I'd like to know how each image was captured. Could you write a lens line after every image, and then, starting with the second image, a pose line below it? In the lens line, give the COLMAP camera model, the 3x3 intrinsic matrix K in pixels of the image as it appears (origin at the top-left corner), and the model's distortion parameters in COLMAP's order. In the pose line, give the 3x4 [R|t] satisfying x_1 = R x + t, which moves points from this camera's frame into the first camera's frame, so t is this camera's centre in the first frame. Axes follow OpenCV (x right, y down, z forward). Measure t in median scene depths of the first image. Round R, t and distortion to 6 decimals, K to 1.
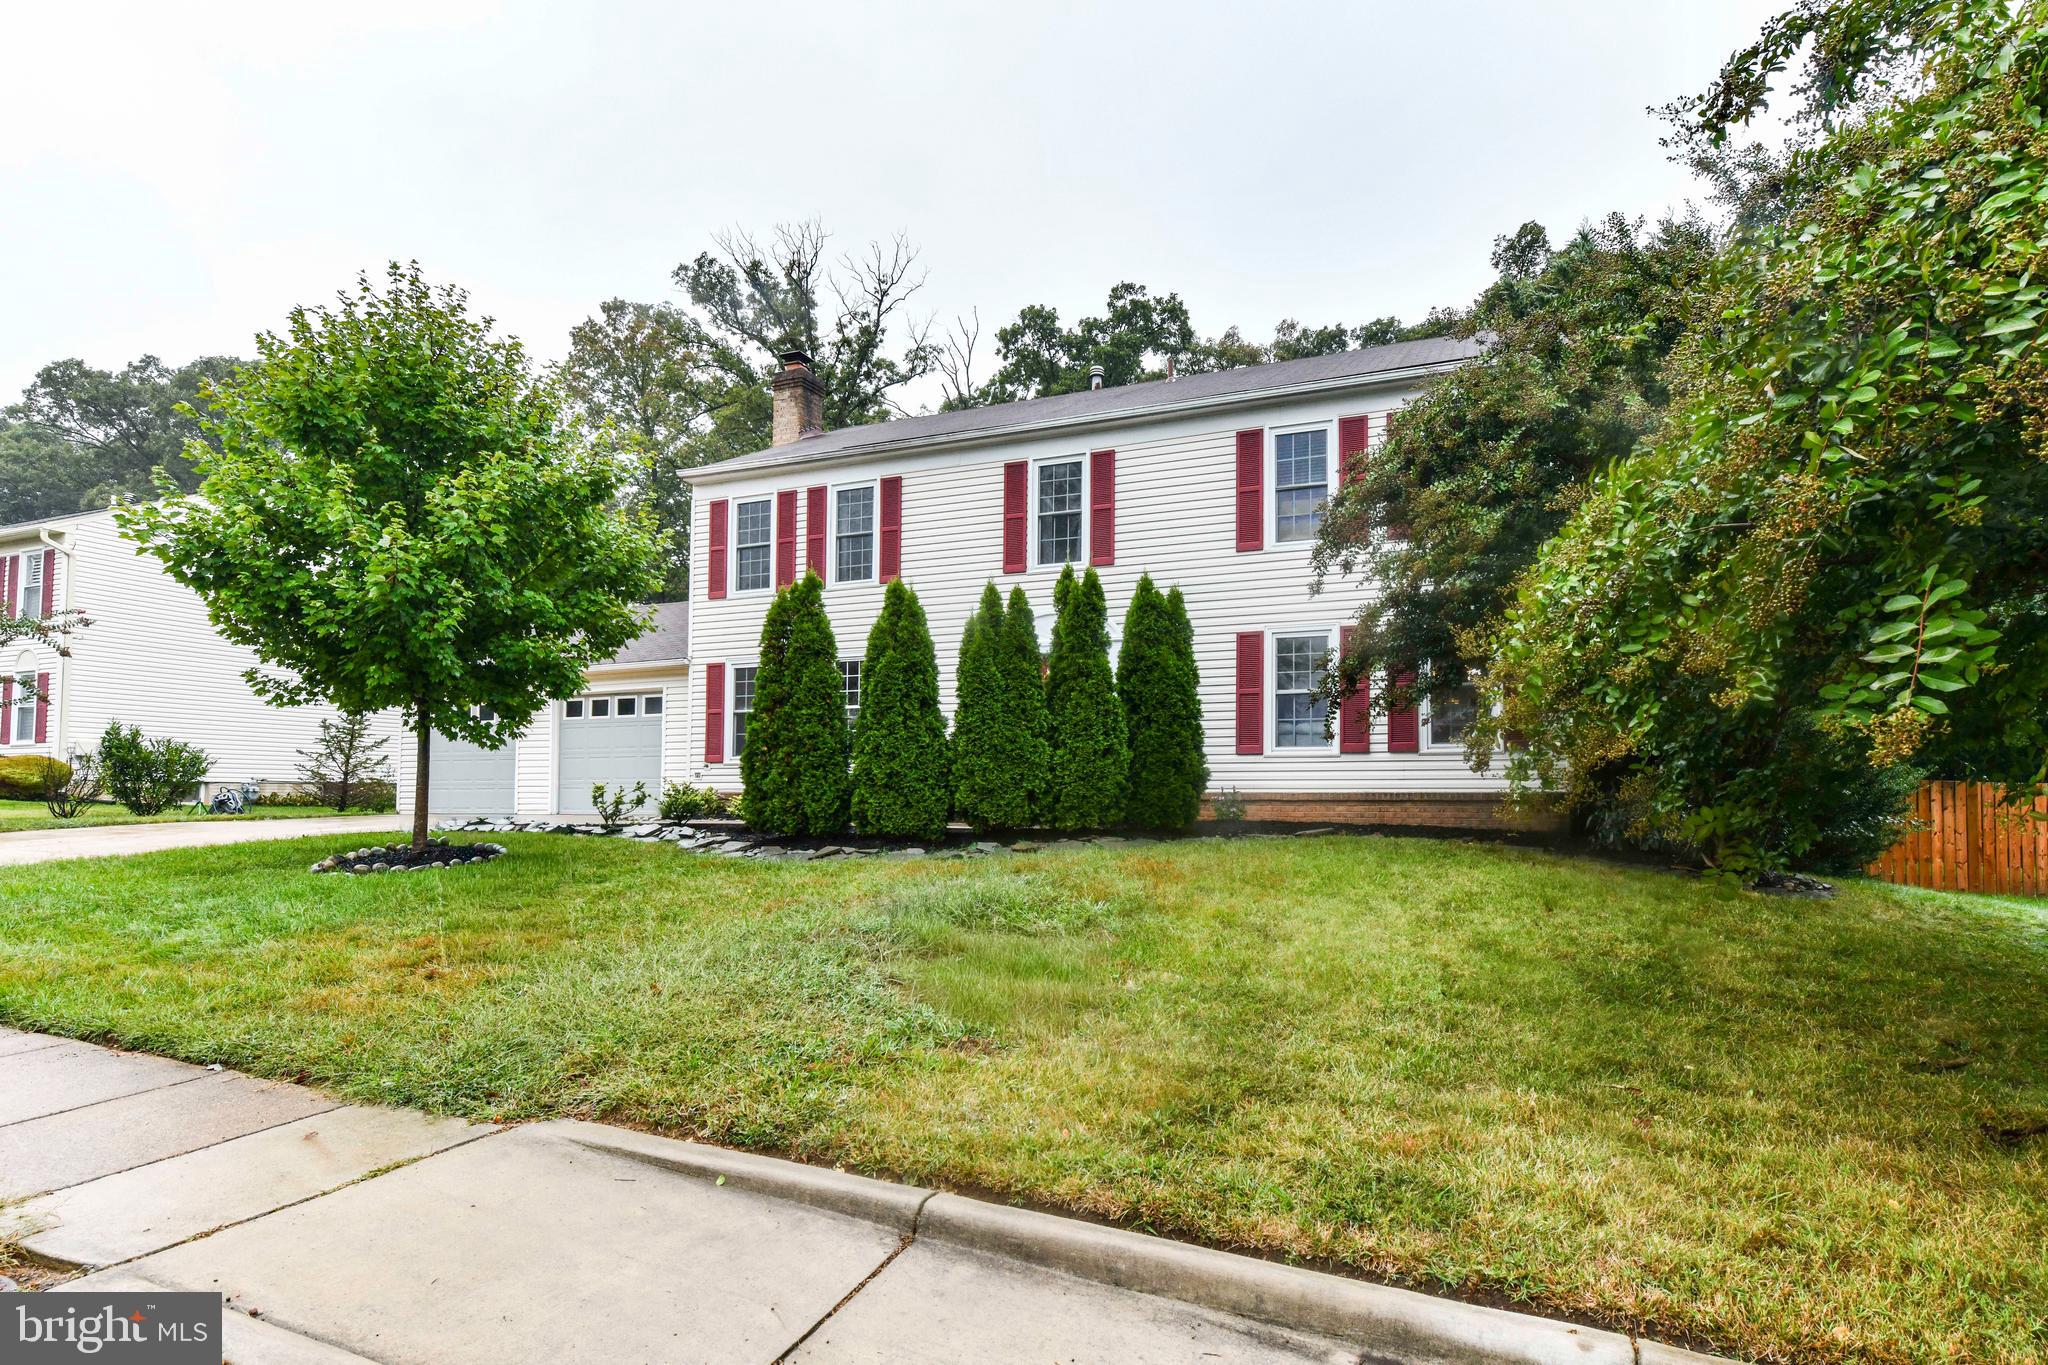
lens RADIAL K [[752.0, 0, 1024.6], [0, 752.0, 731.4], [0, 0, 1]] dist [0.001087, 0.000021]
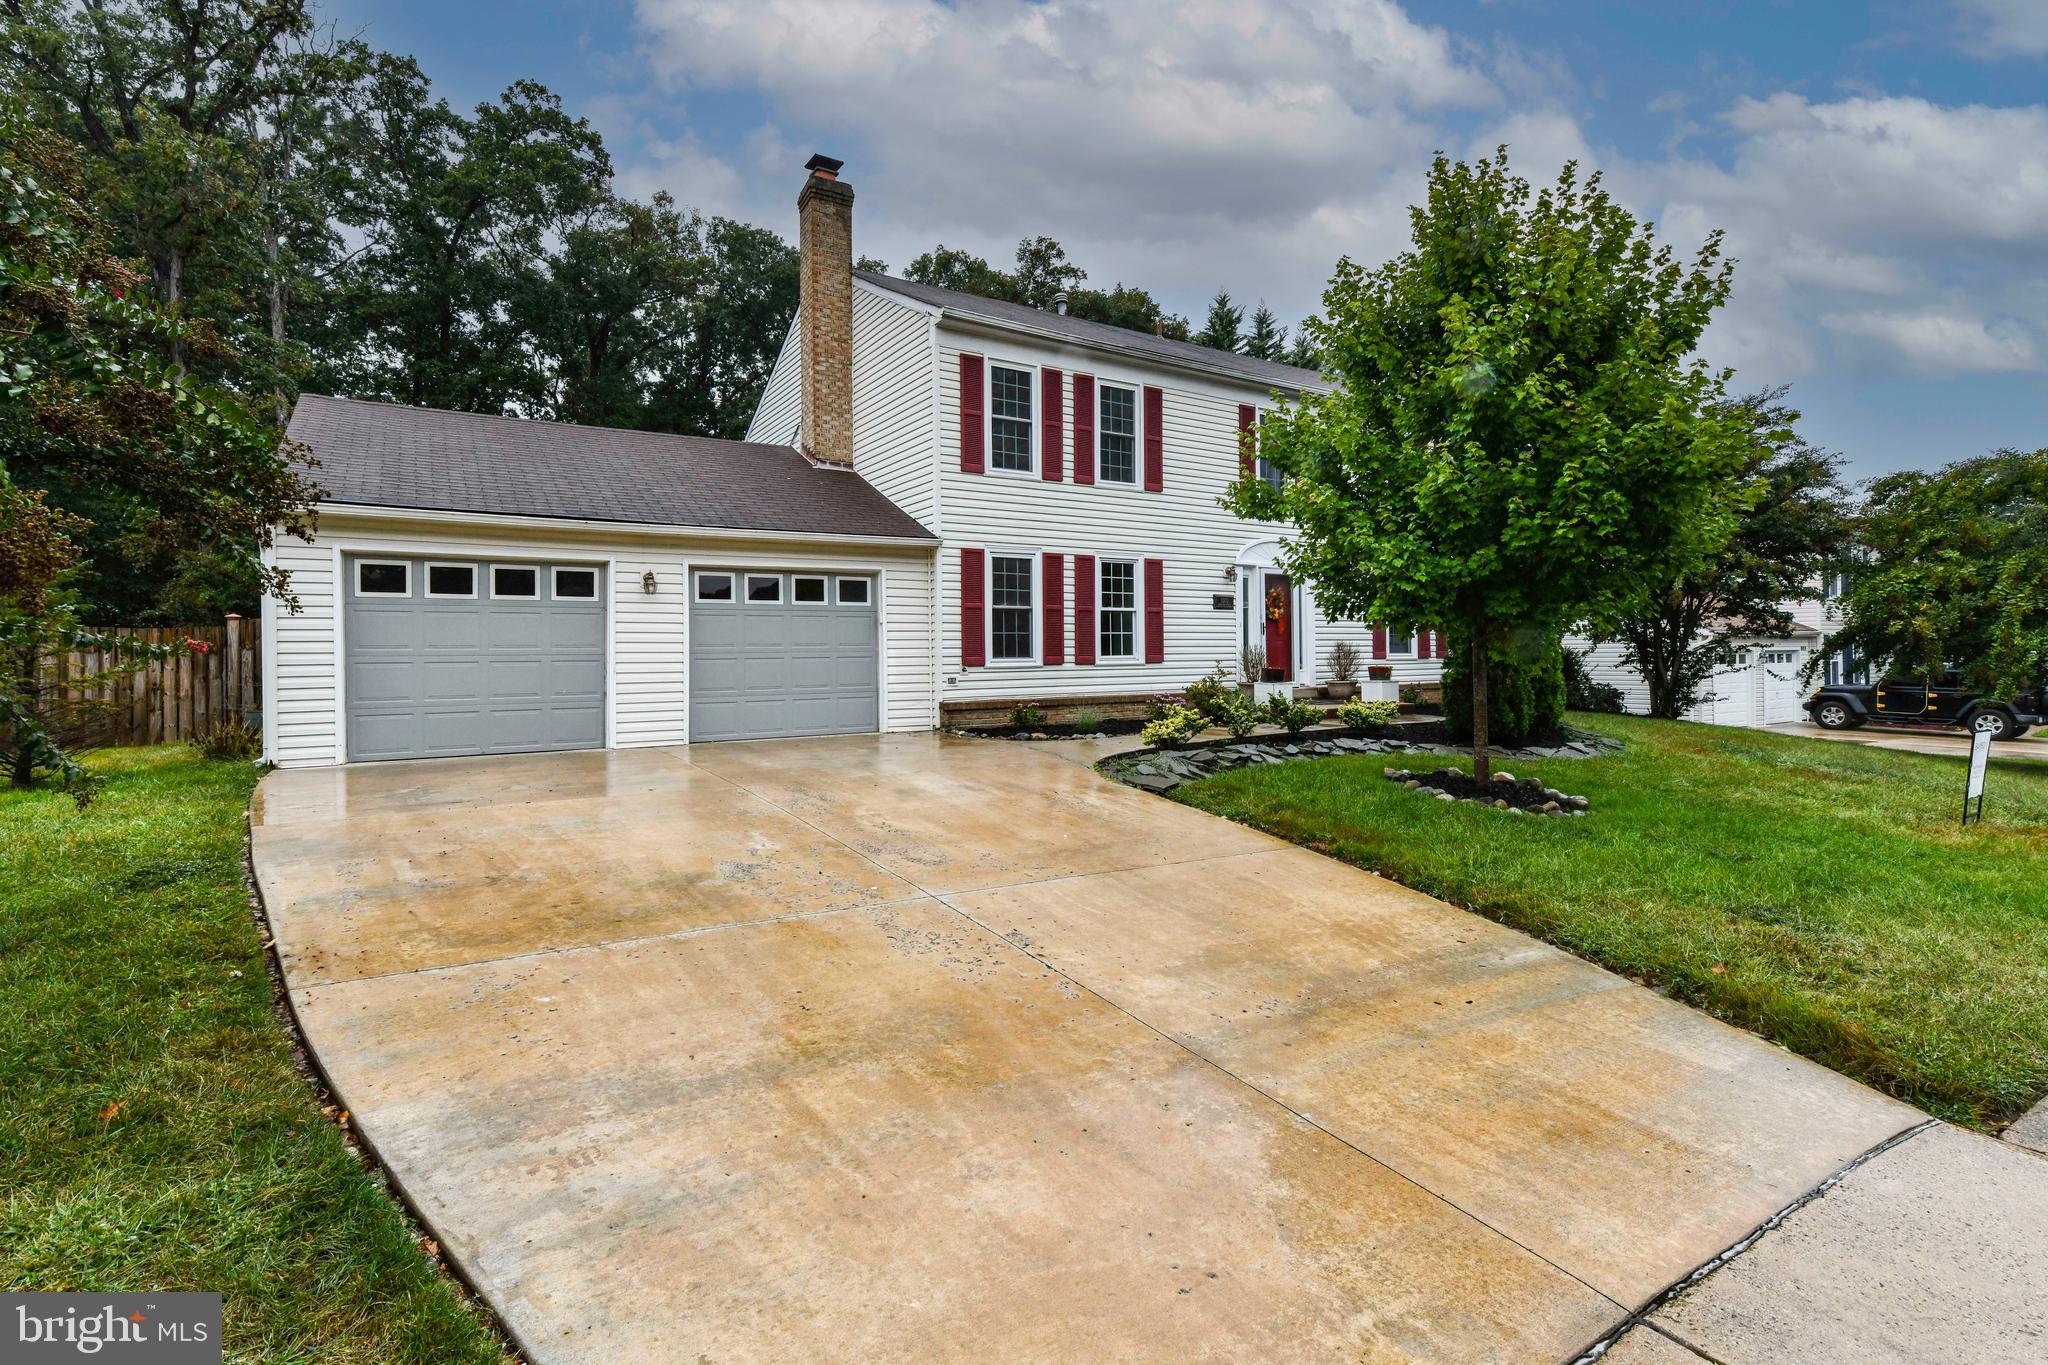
lens RADIAL K [[826.2, 0, 1024.9], [0, 826.2, 654.7], [0, 0, 1]] dist [0.002845, 0.000076]
pose [[0.711146, 0.012659, 0.702930, -1.016439], [-0.020282, 0.999791, 0.002513, 0.025246], [-0.702751, -0.016044, 0.711254, 0.293868]]
